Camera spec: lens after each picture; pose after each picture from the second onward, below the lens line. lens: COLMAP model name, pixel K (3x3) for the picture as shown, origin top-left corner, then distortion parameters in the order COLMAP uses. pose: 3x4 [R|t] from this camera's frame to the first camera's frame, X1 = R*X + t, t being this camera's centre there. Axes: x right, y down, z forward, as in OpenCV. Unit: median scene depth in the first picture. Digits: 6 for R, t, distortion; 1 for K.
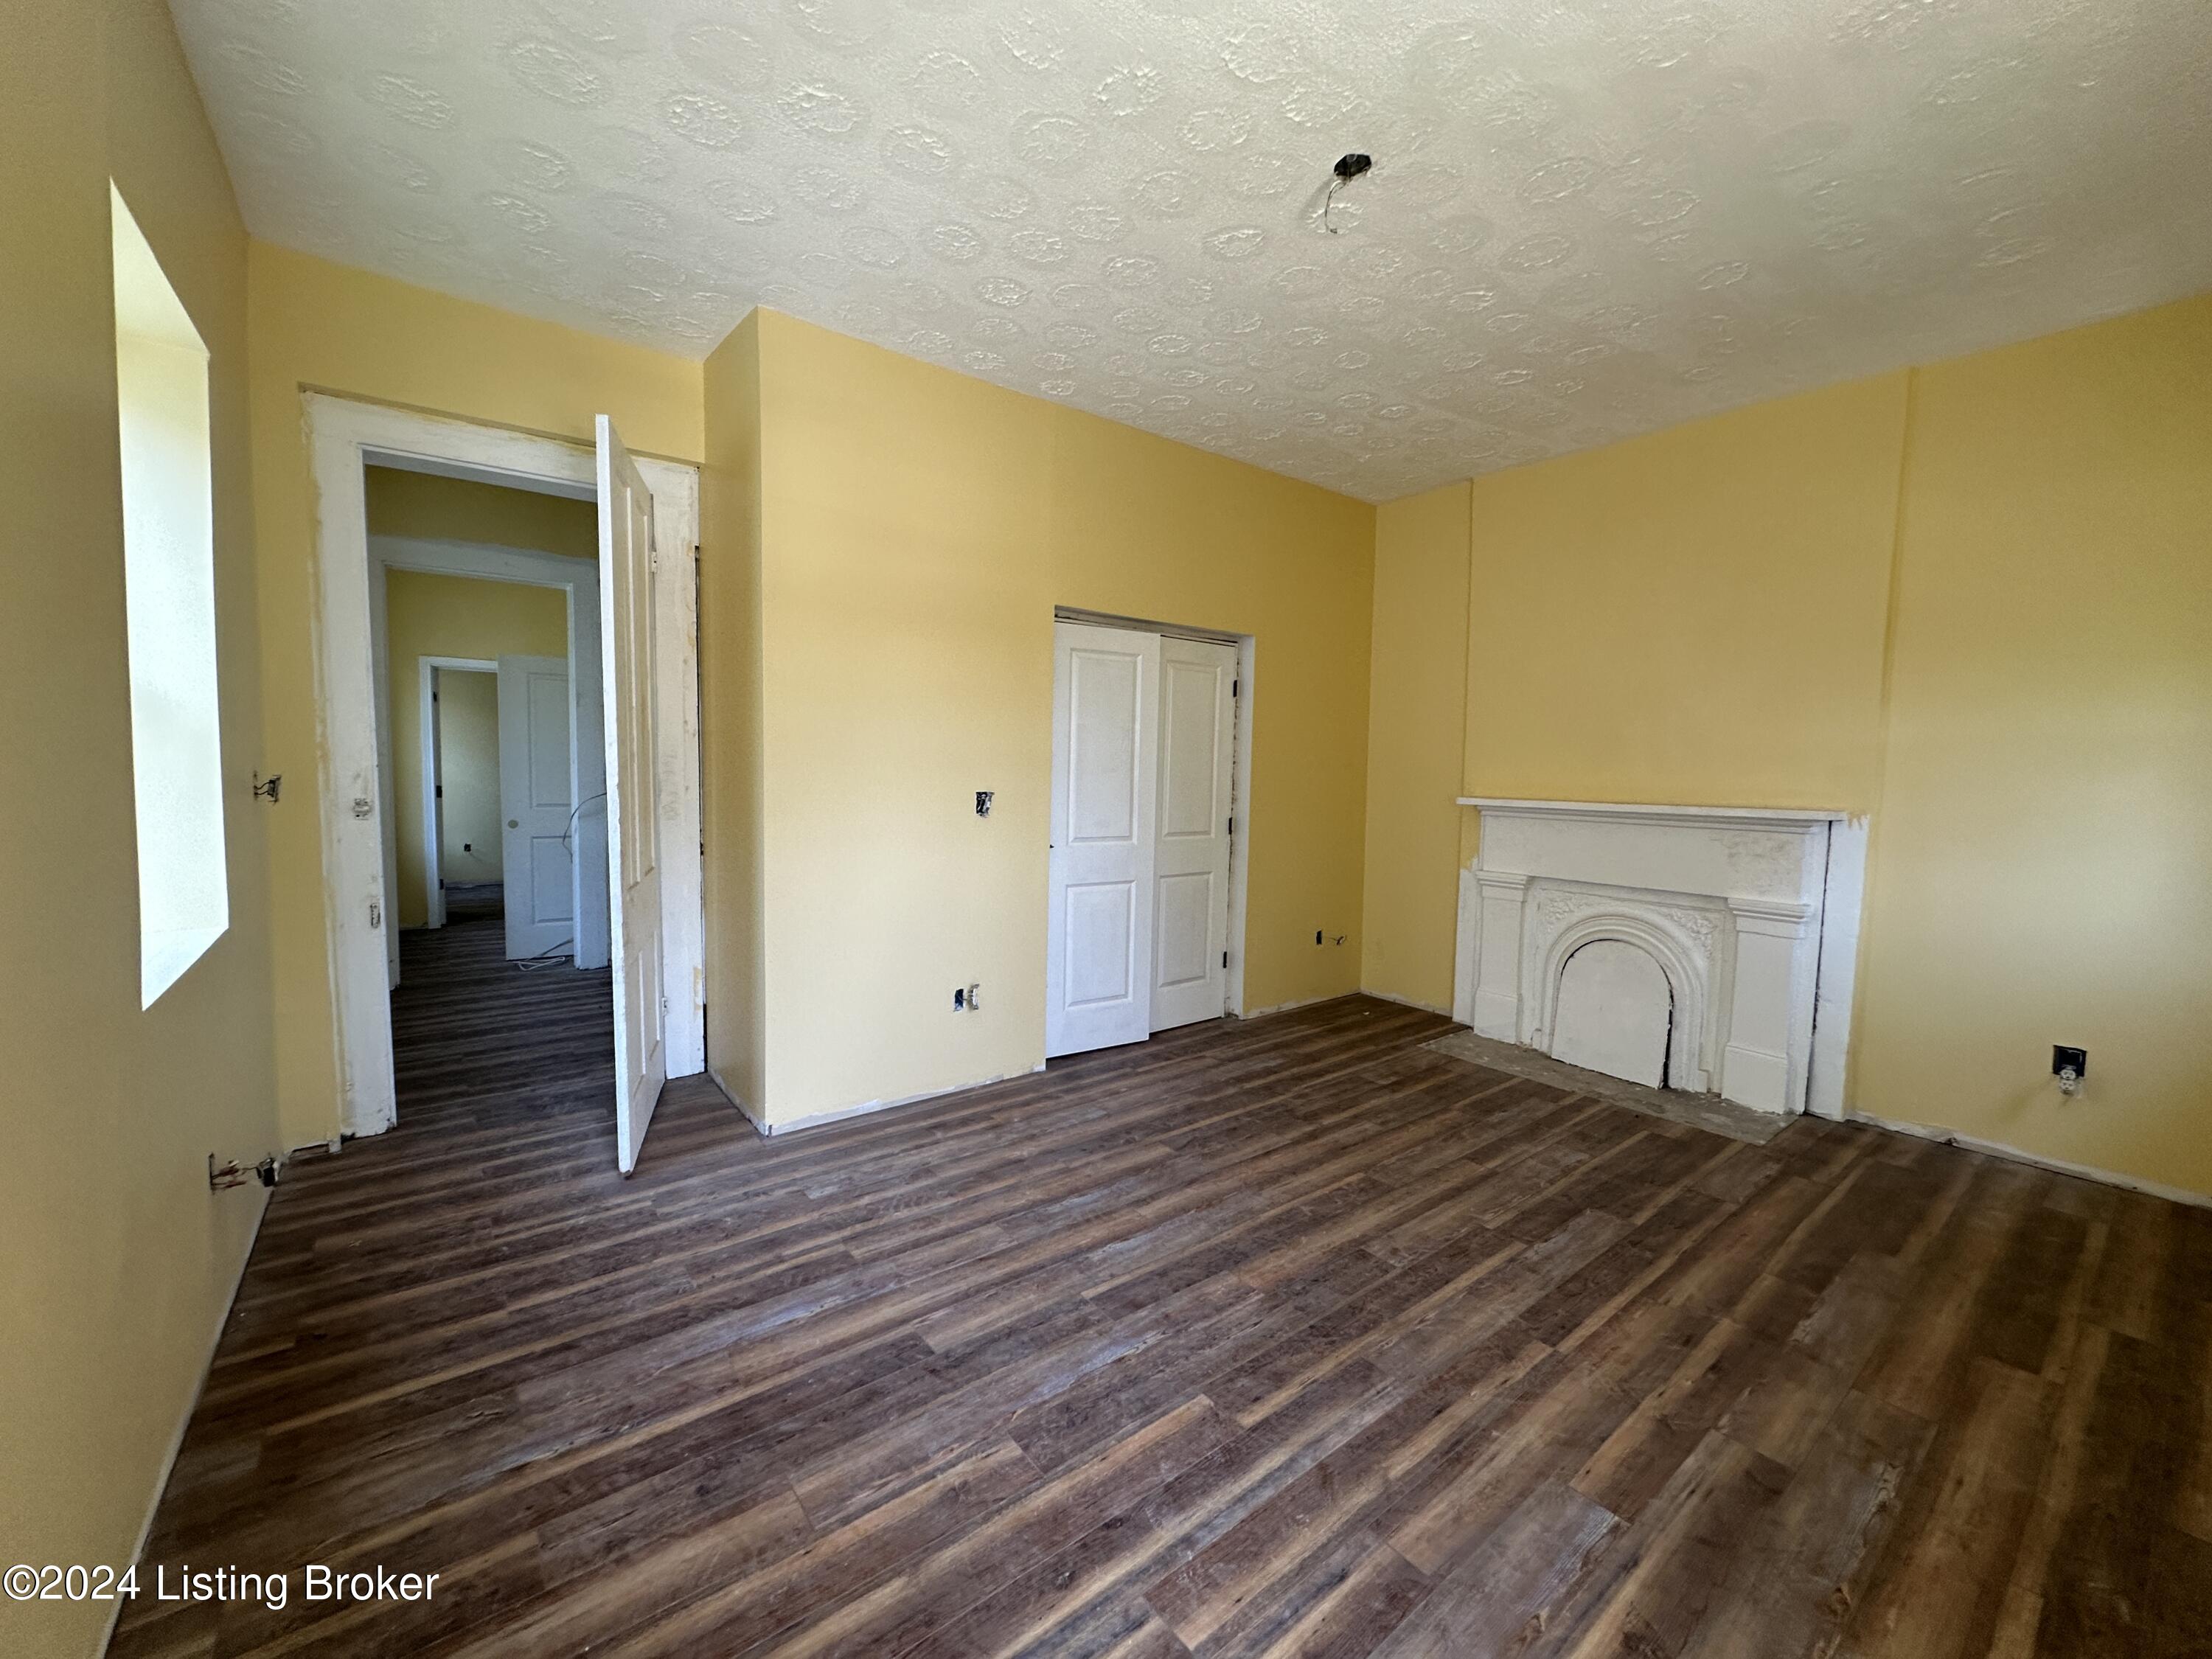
lens RADIAL K [[880.2, 0, 1104.8], [0, 880.2, 826.0], [0, 0, 1]] dist [-0.004270, 0.000672]
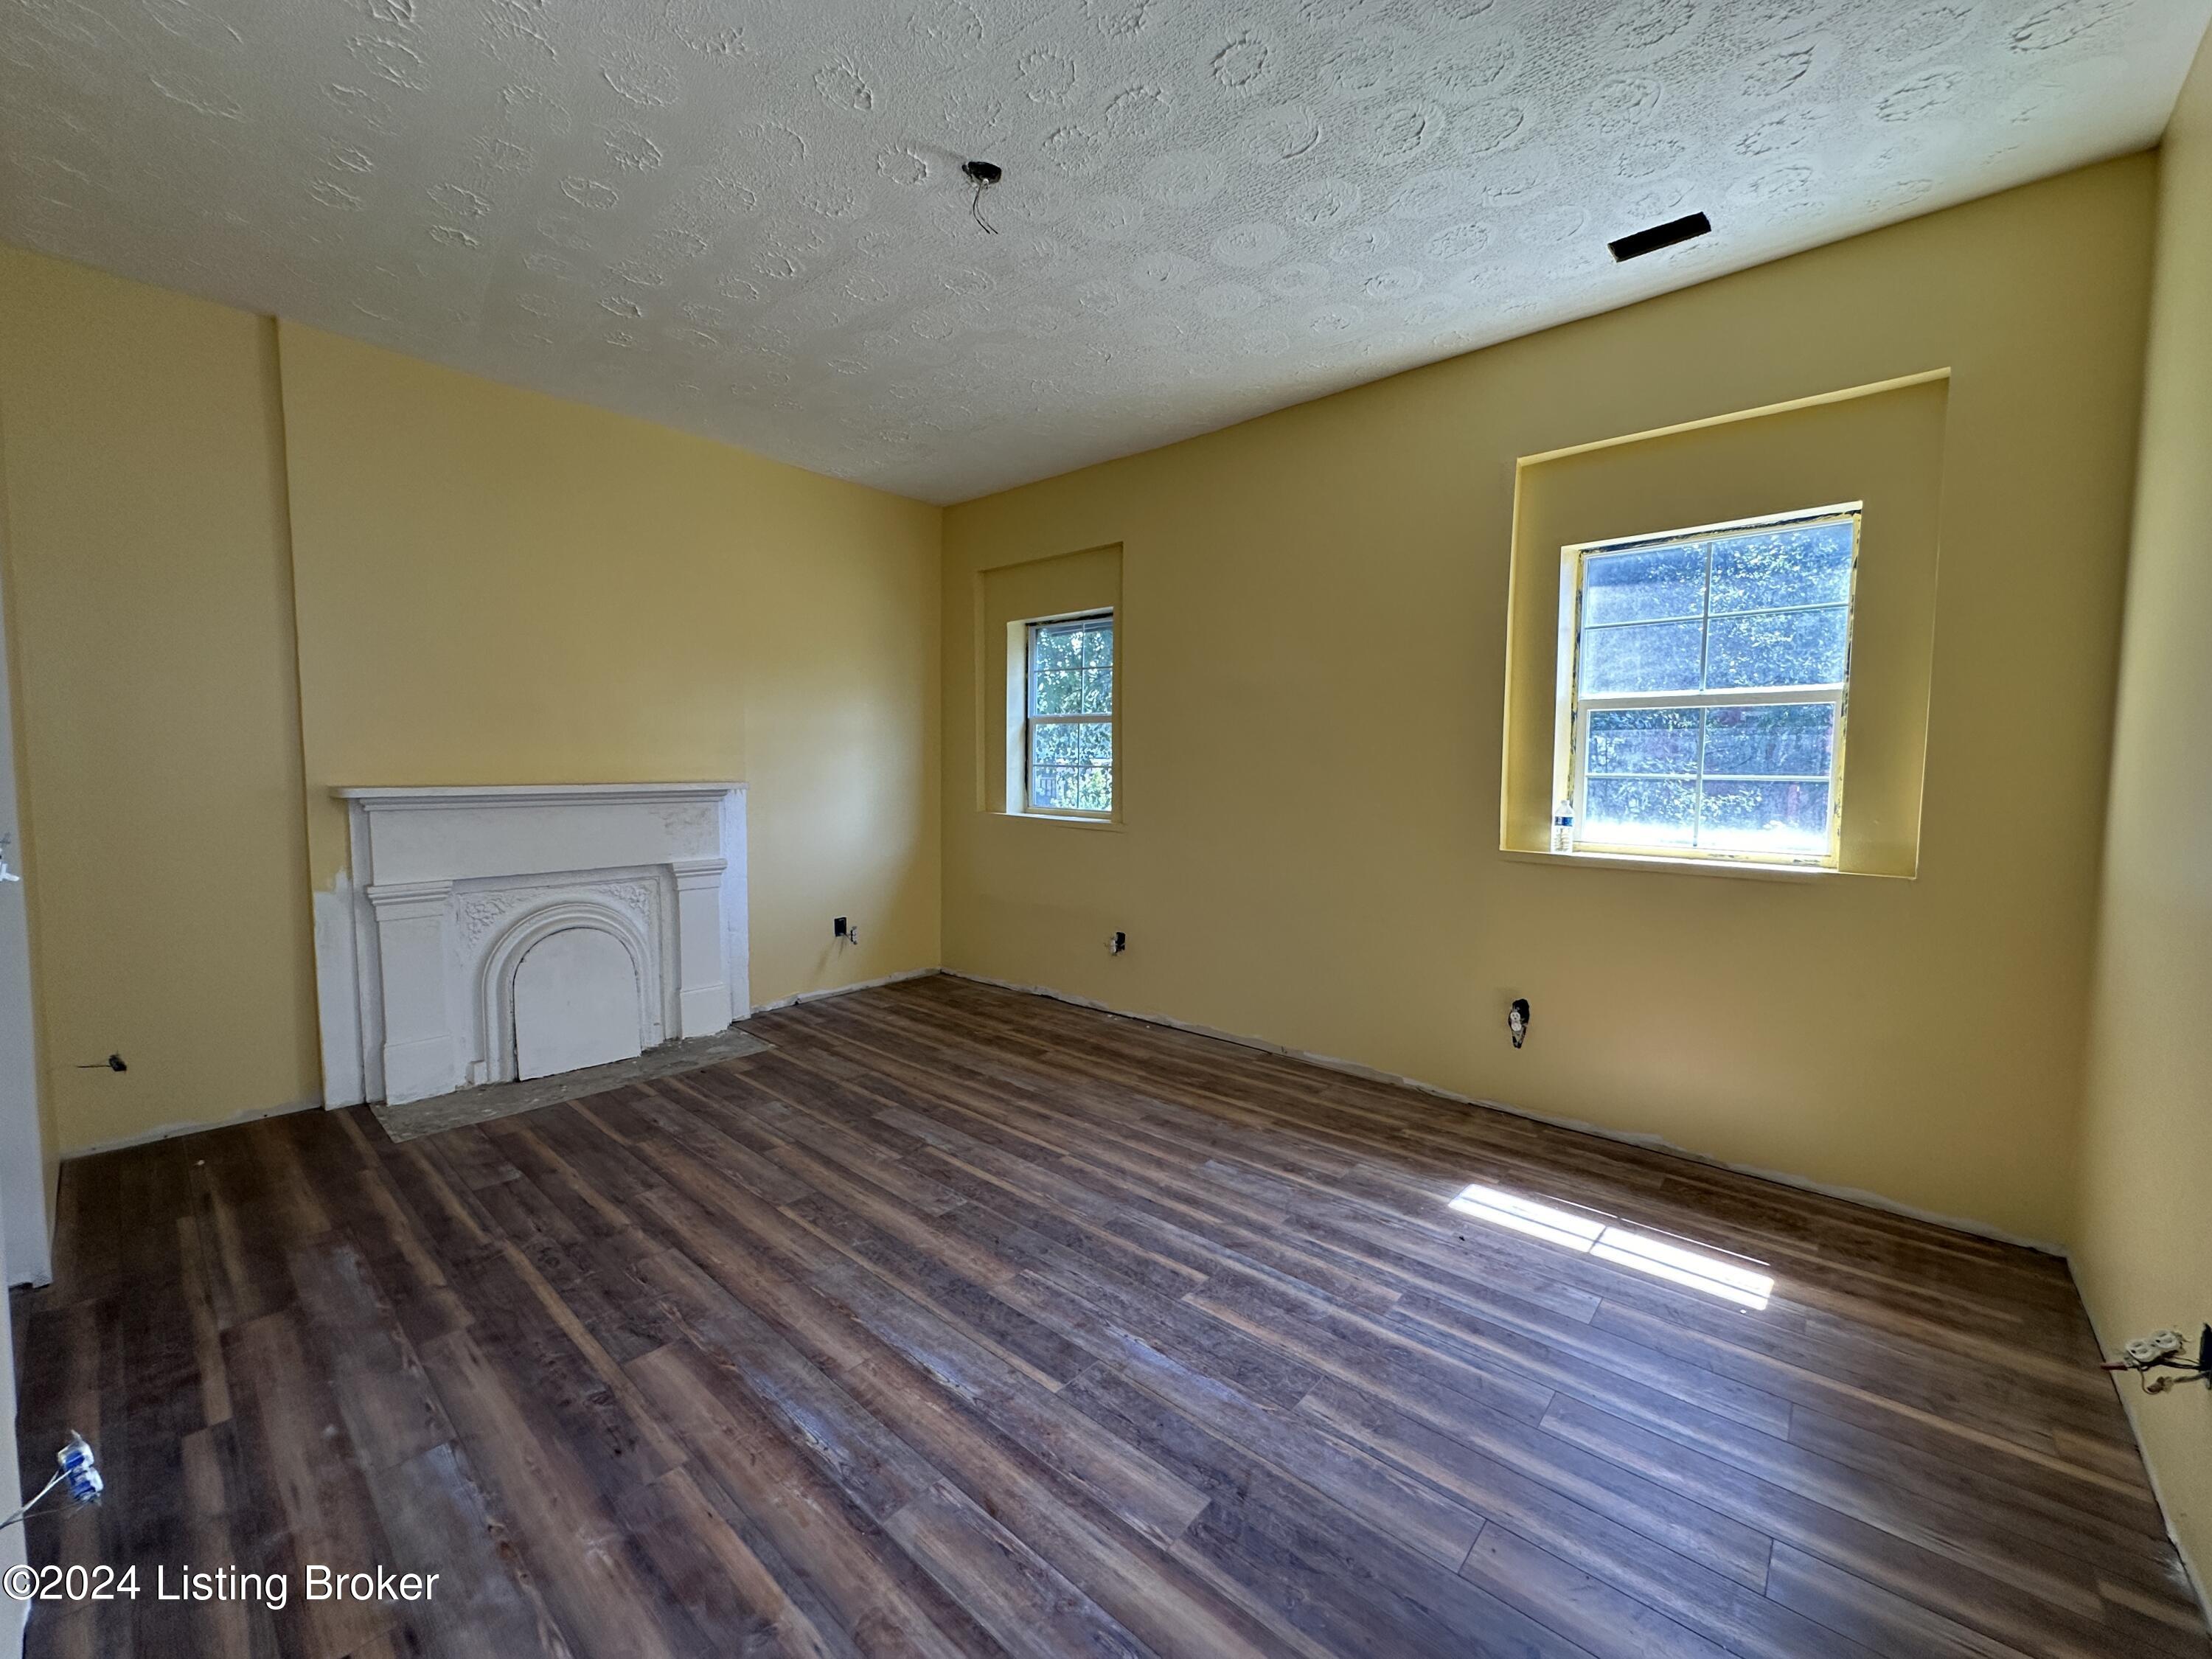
lens RADIAL K [[880.2, 0, 1104.8], [0, 880.2, 826.0], [0, 0, 1]] dist [-0.004270, 0.000672]
pose [[-0.184988, -0.089428, 0.978663, -0.724049], [0.055960, 0.993277, 0.101341, -0.071977], [-0.981146, 0.073513, -0.178740, 0.964729]]
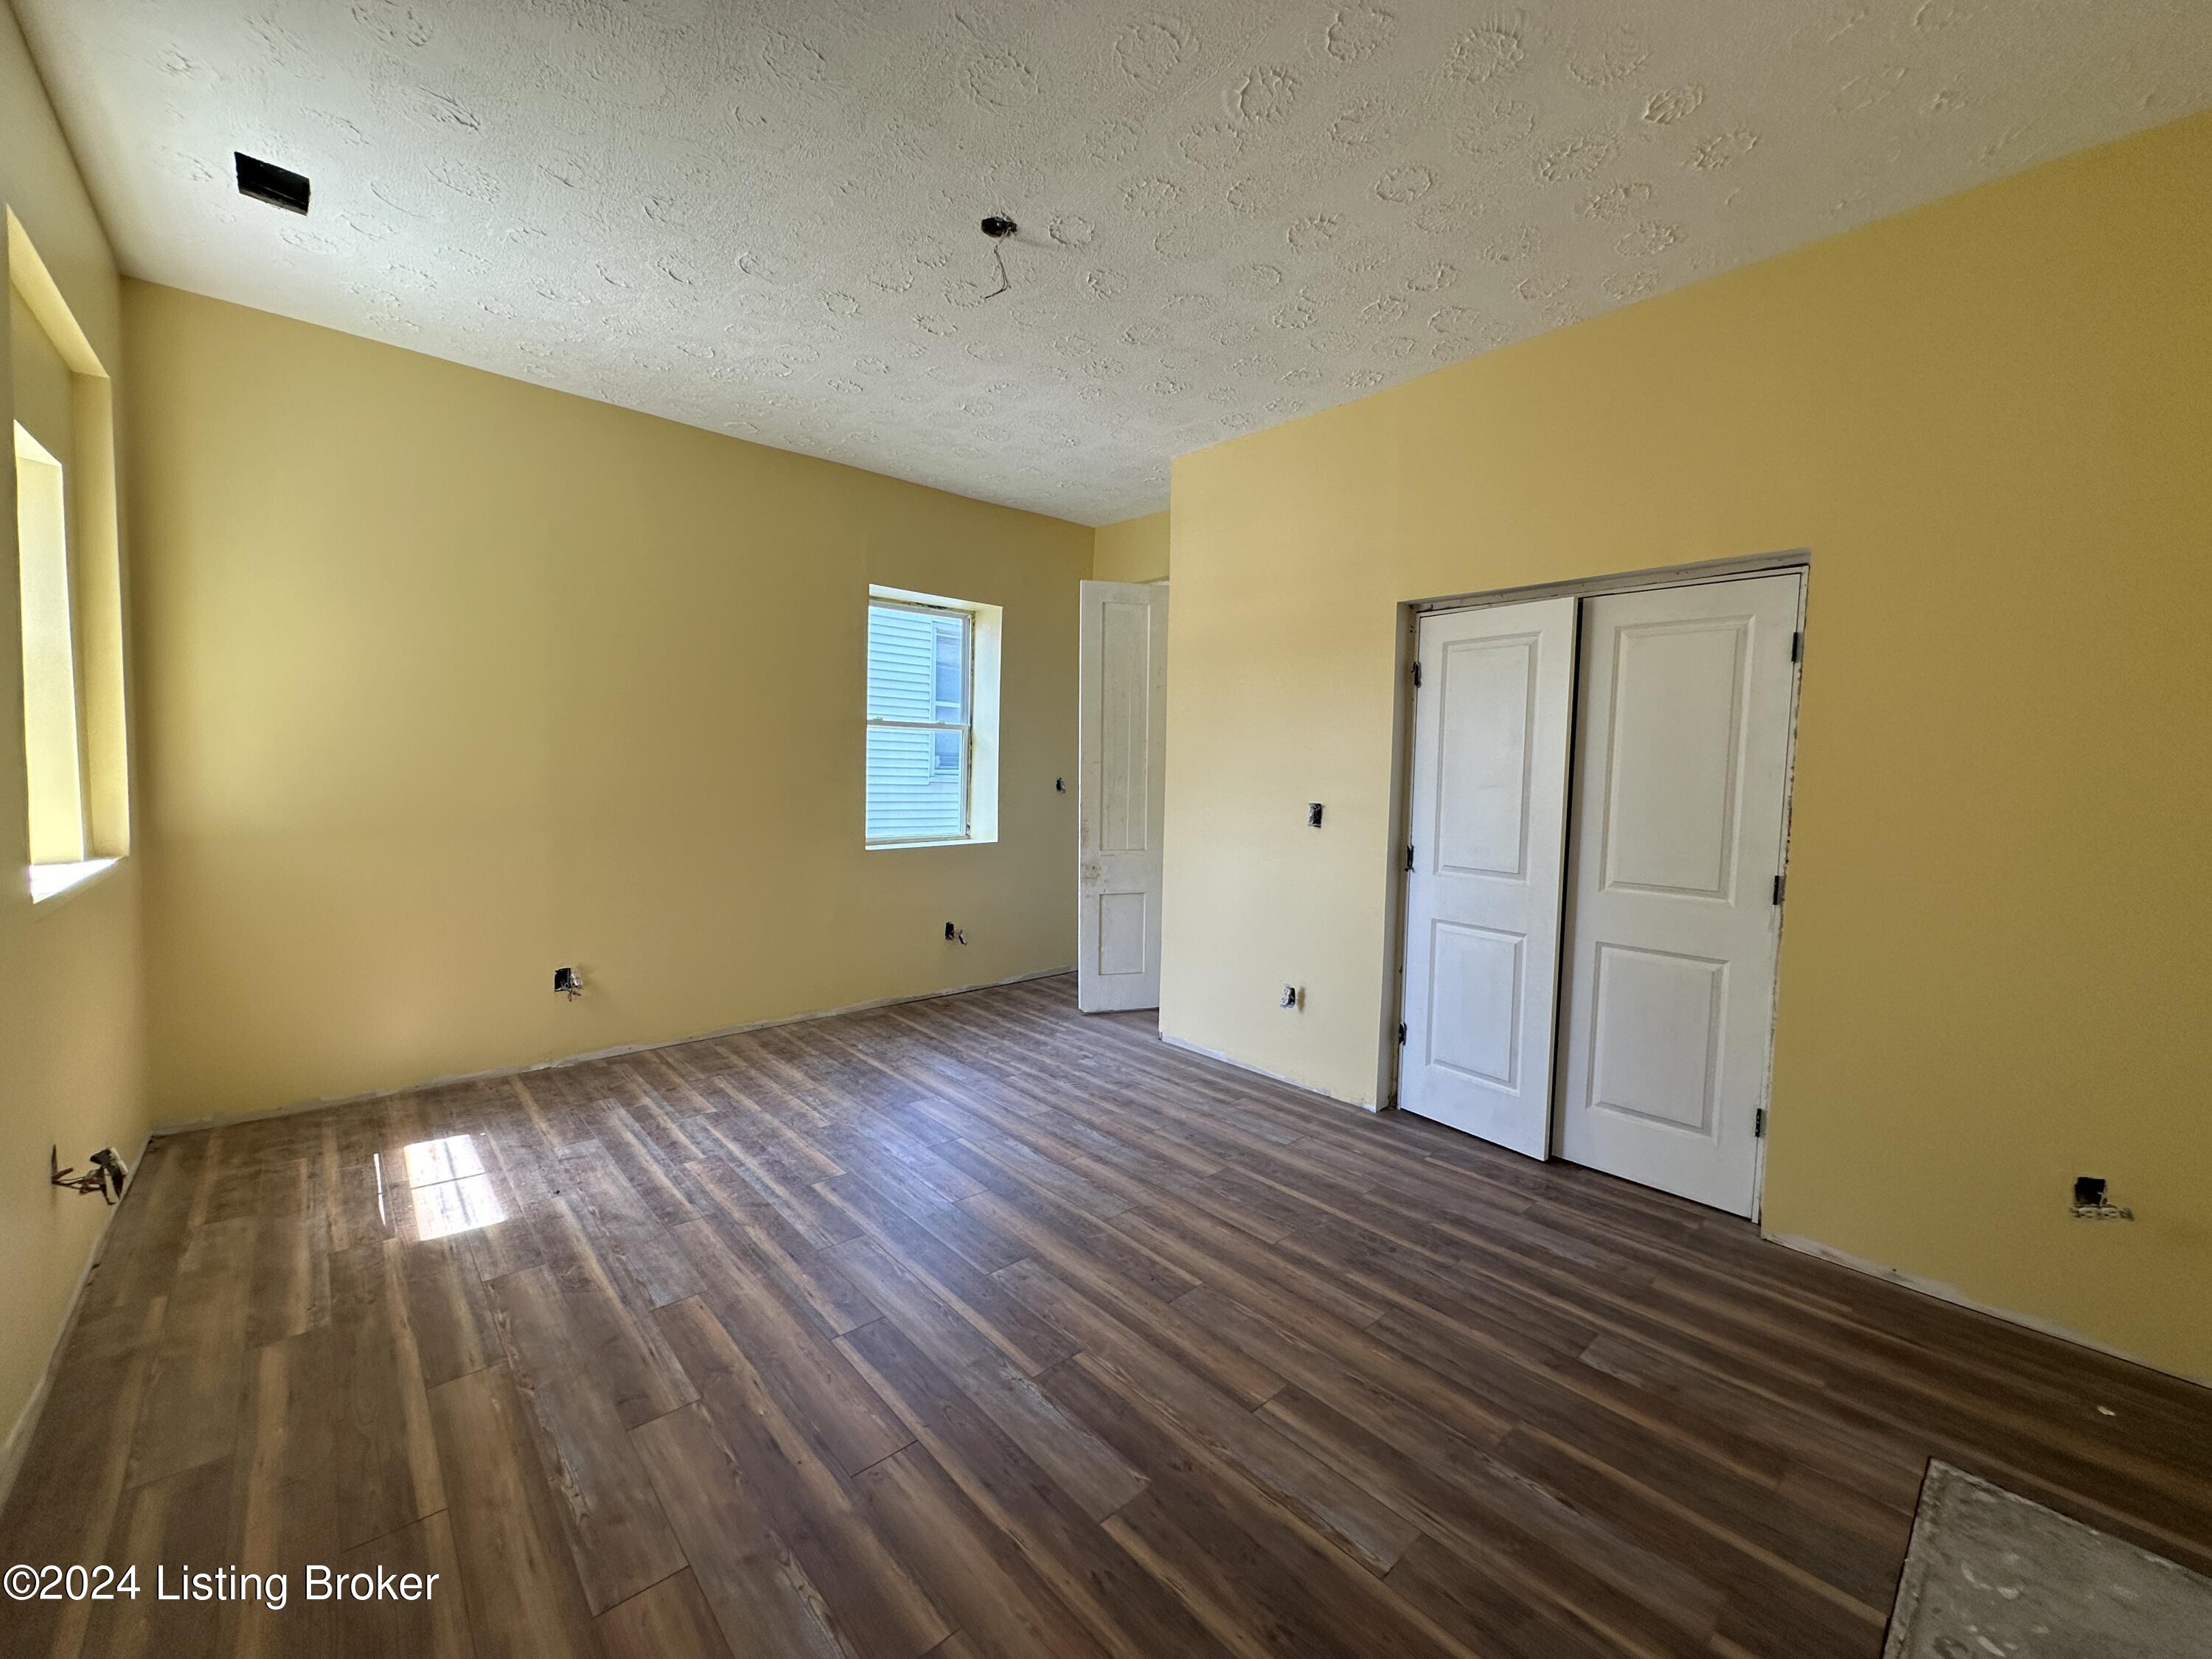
lens RADIAL K [[880.2, 0, 1104.8], [0, 880.2, 826.0], [0, 0, 1]] dist [-0.004270, 0.000672]
pose [[0.075553, 0.048446, -0.995964, 1.259324], [-0.091966, 0.994900, 0.041418, -0.046873], [0.992892, 0.088465, 0.079623, 0.973496]]
